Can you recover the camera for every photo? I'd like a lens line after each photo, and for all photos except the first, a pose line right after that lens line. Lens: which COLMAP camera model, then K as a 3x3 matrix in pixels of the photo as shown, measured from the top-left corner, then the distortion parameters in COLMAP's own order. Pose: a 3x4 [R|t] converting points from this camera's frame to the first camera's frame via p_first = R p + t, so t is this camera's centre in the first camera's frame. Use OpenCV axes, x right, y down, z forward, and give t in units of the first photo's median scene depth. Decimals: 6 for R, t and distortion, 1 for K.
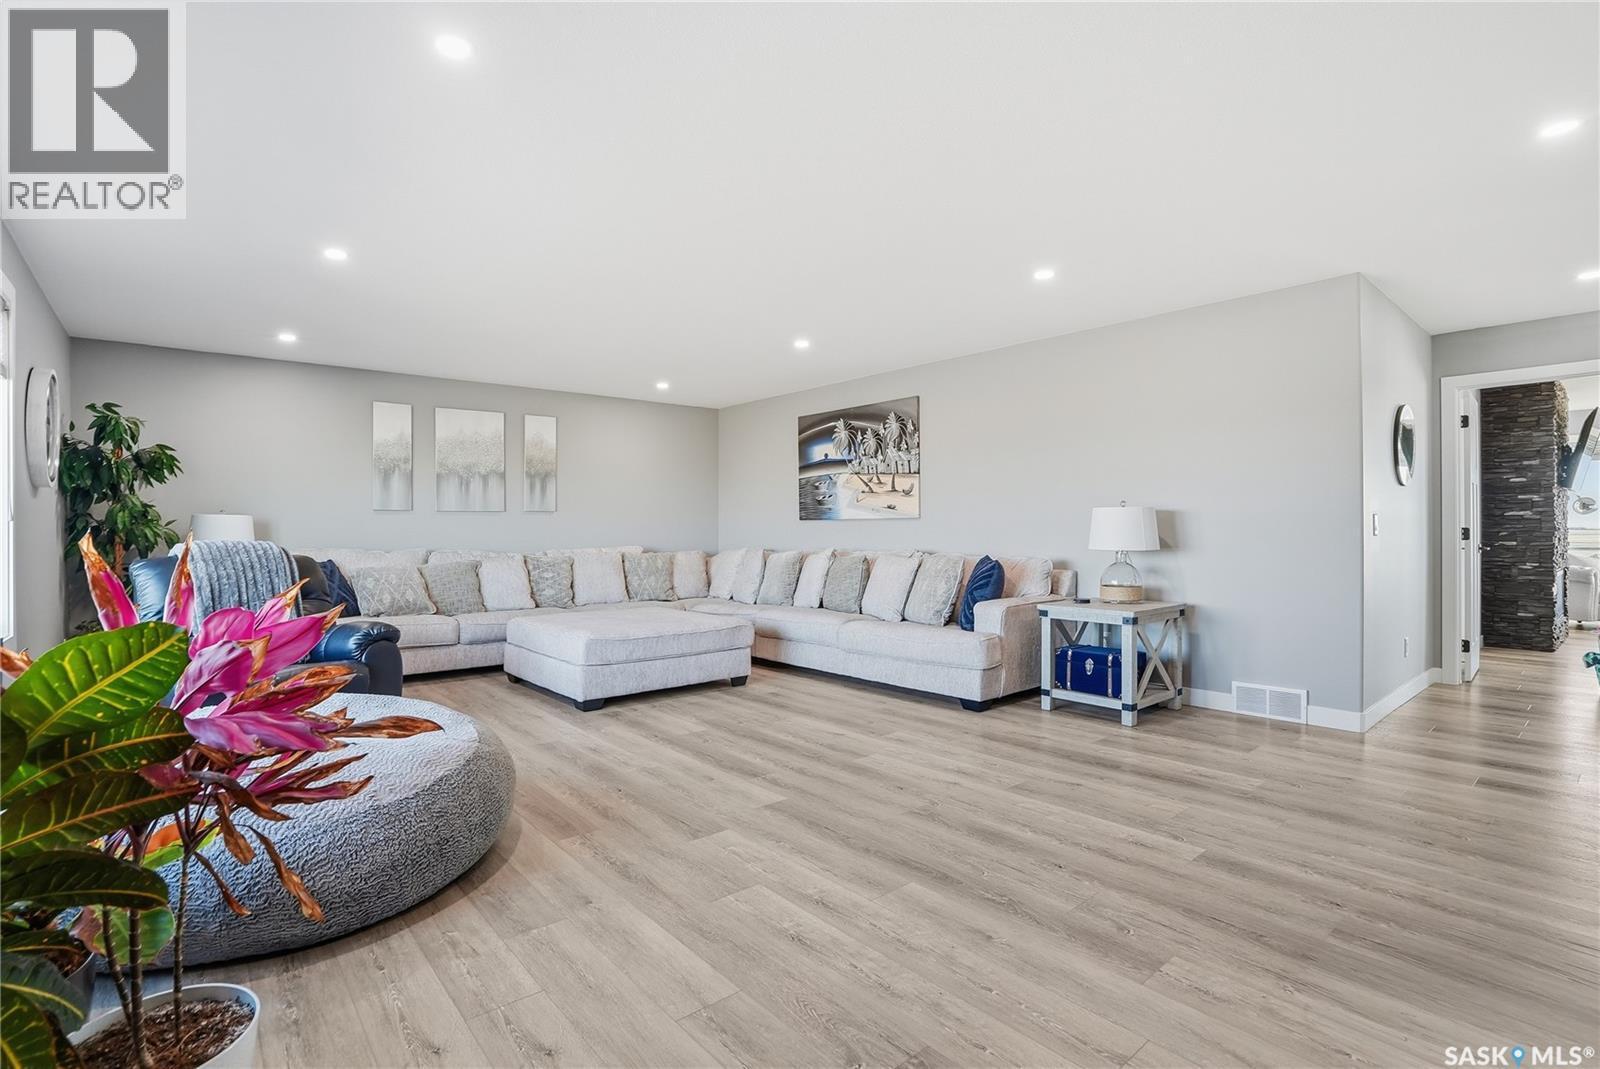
lens RADIAL K [[756.7, 0, 796.4], [0, 756.7, 531.3], [0, 0, 1]] dist [-0.012209, 0.000566]
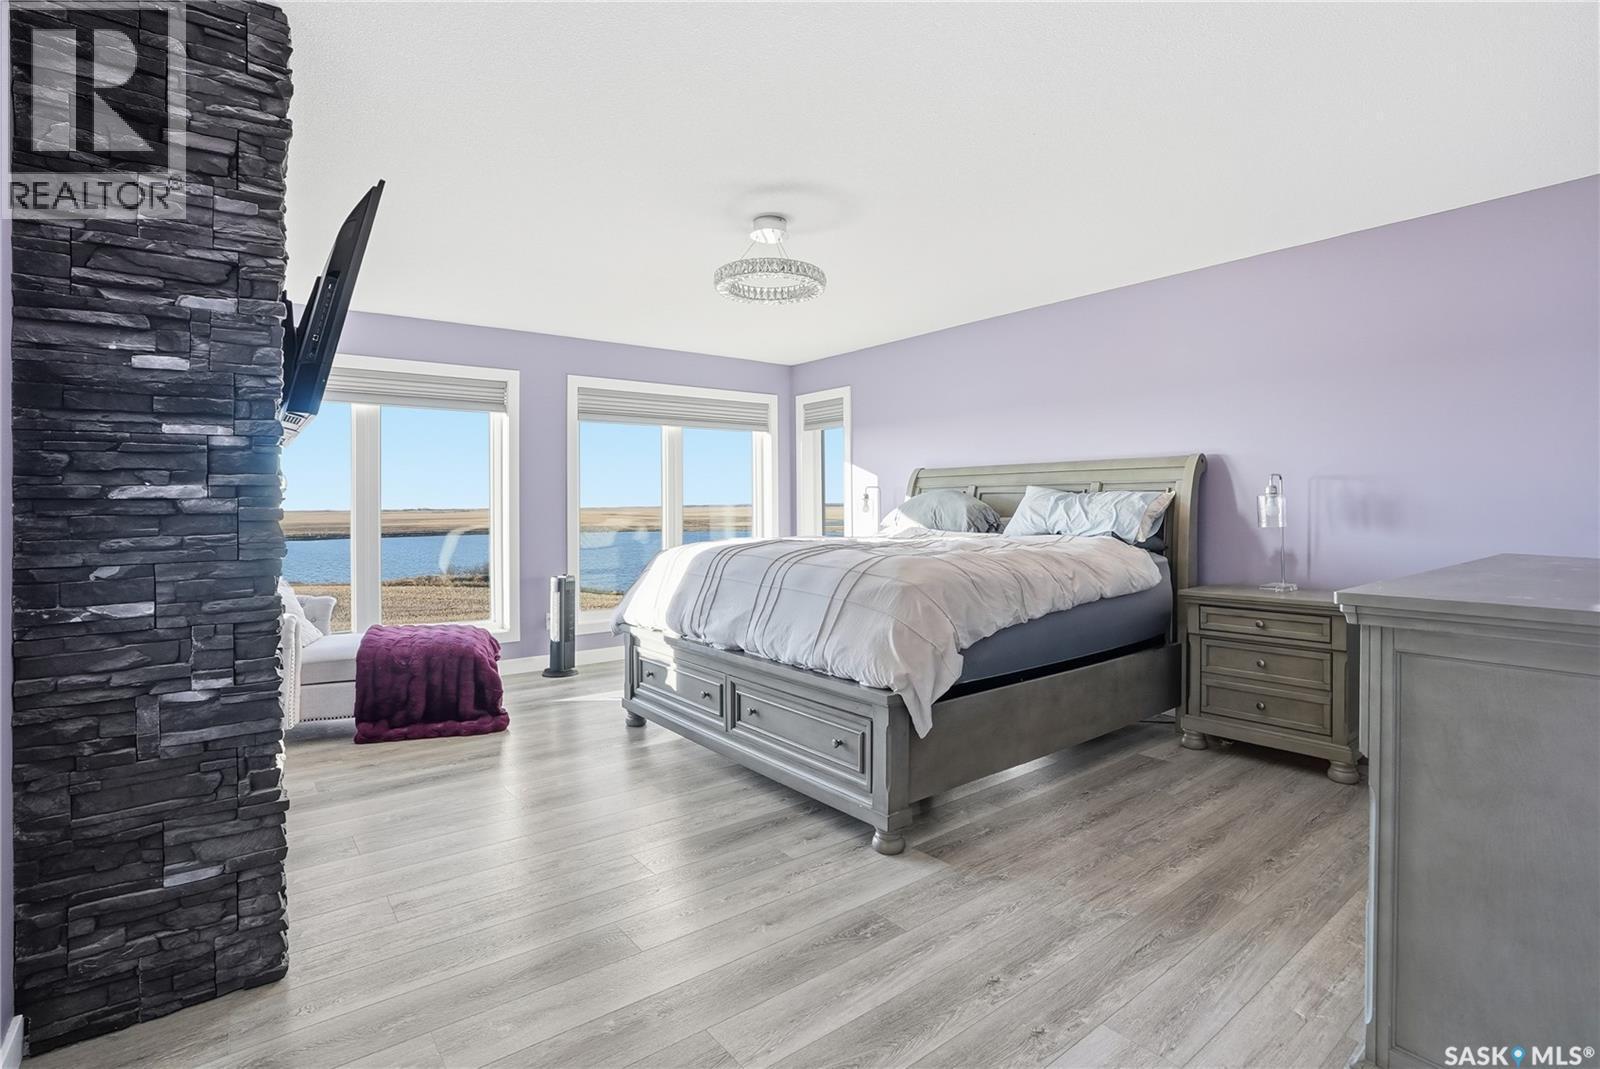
lens RADIAL K [[756.7, 0, 804.8], [0, 756.7, 500.2], [0, 0, 1]] dist [-0.012209, 0.000566]
pose [[0.019502, -0.002931, 0.999806, 0.573928], [-0.002528, 0.999992, 0.002981, -0.018313], [-0.999807, -0.002586, 0.019495, 0.625124]]
